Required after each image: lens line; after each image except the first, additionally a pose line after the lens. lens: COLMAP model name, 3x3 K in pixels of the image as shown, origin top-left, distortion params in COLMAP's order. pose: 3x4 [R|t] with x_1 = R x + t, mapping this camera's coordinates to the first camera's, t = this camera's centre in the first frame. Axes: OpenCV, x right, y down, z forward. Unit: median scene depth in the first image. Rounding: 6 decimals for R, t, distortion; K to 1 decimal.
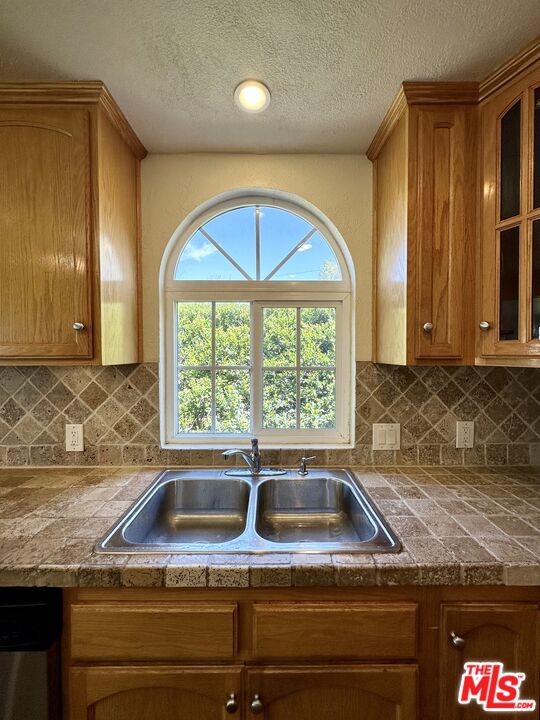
lens RADIAL K [[288.3, 0, 270.0], [0, 288.3, 360.0], [0, 0, 1]] dist [-0.000722, -0.000106]
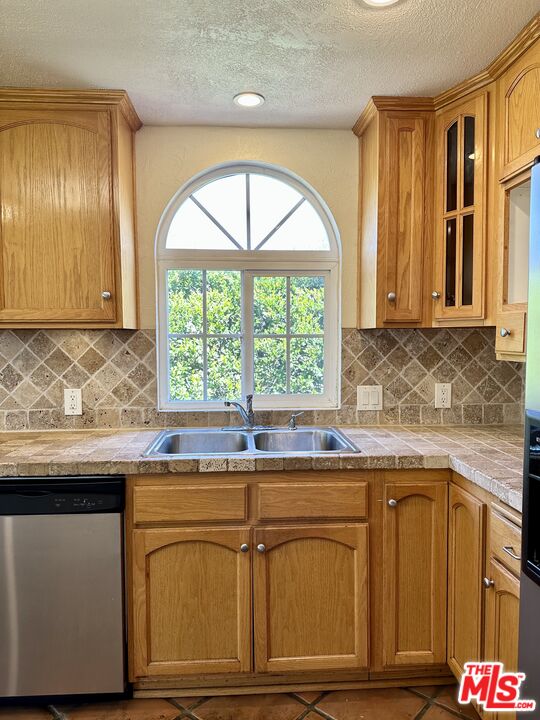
lens RADIAL K [[499.0, 0, 268.9], [0, 499.0, 361.9], [0, 0, 1]] dist [0.149542, -0.249604]
pose [[0.998427, -0.005509, 0.055795, -0.078397], [0.004050, 0.999648, 0.026228, 0.082704], [-0.055920, -0.025961, 0.998098, -0.865482]]
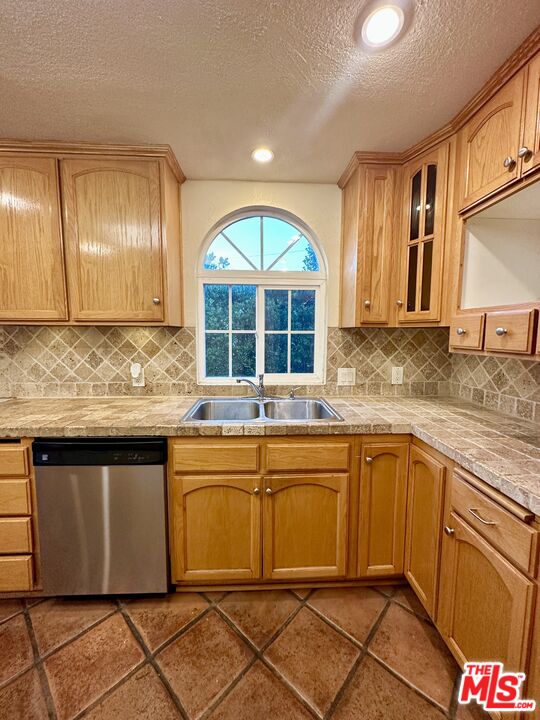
lens RADIAL K [[288.3, 0, 270.0], [0, 288.3, 360.0], [0, 0, 1]] dist [-0.000722, -0.000106]
pose [[0.999086, 0.002686, 0.042665, -0.066552], [-0.005685, 0.997507, 0.070333, 0.074100], [-0.042370, -0.070511, 0.996611, -0.503606]]
